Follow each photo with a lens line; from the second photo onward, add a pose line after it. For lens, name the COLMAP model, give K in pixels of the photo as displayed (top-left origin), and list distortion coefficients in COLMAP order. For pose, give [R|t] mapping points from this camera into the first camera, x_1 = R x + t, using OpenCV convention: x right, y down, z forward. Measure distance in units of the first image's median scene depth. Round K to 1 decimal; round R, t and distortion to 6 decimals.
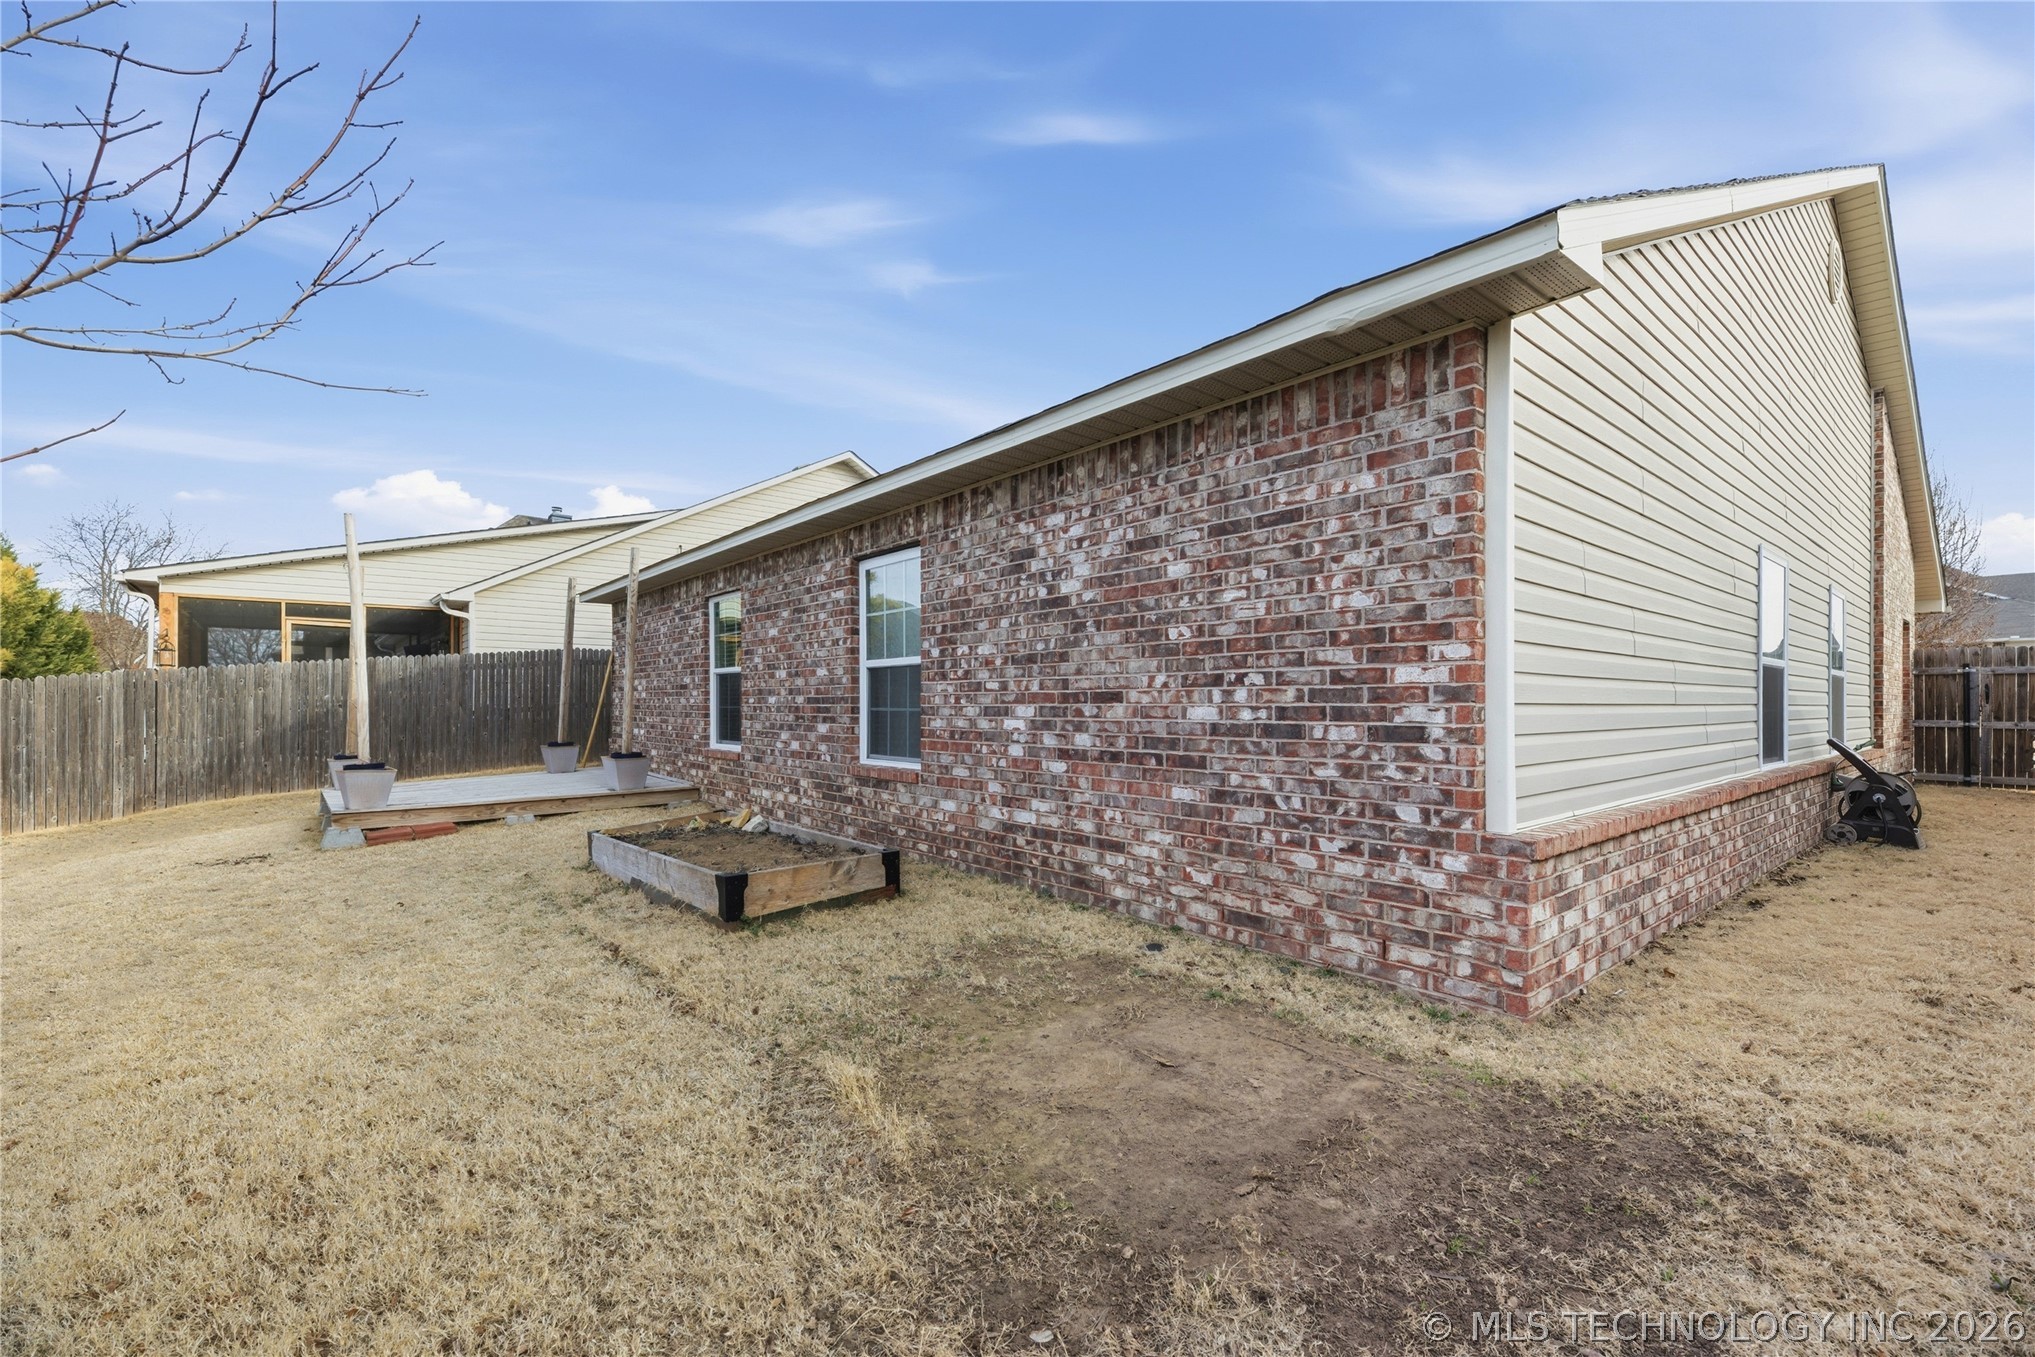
lens RADIAL K [[883.7, 0, 1044.3], [0, 883.7, 707.4], [0, 0, 1]] dist [-0.001828, -0.000725]
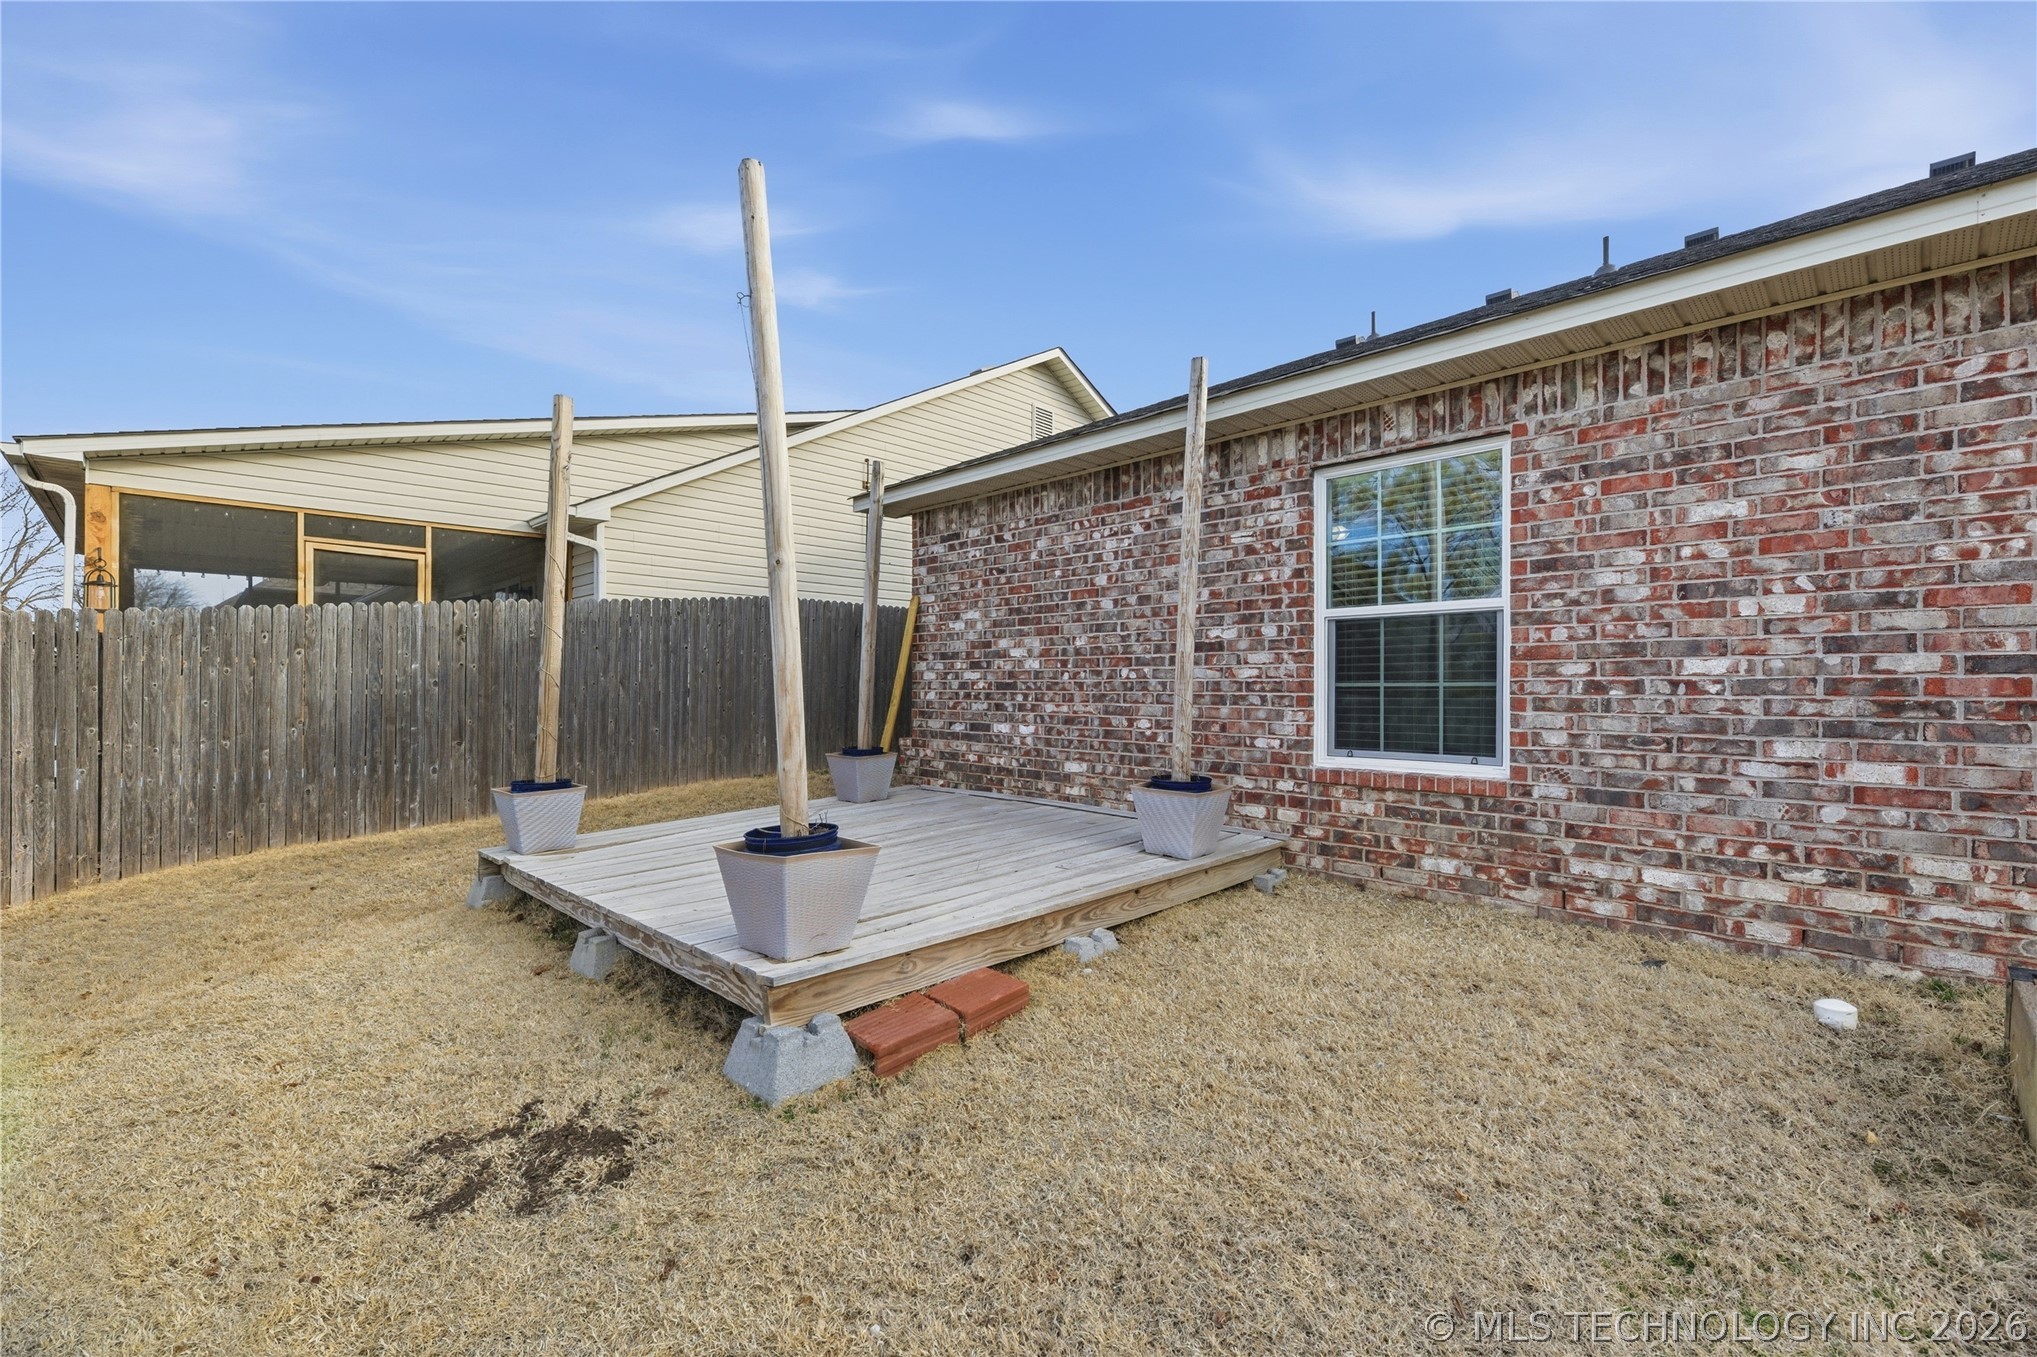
lens RADIAL K [[849.3, 0, 1009.2], [0, 849.3, 695.5], [0, 0, 1]] dist [-0.002277, -0.000838]
pose [[0.996395, 0.001409, 0.084823, -0.593819], [-0.001647, 0.999995, 0.002736, 0.004765], [-0.084819, -0.002866, 0.996392, 0.527809]]
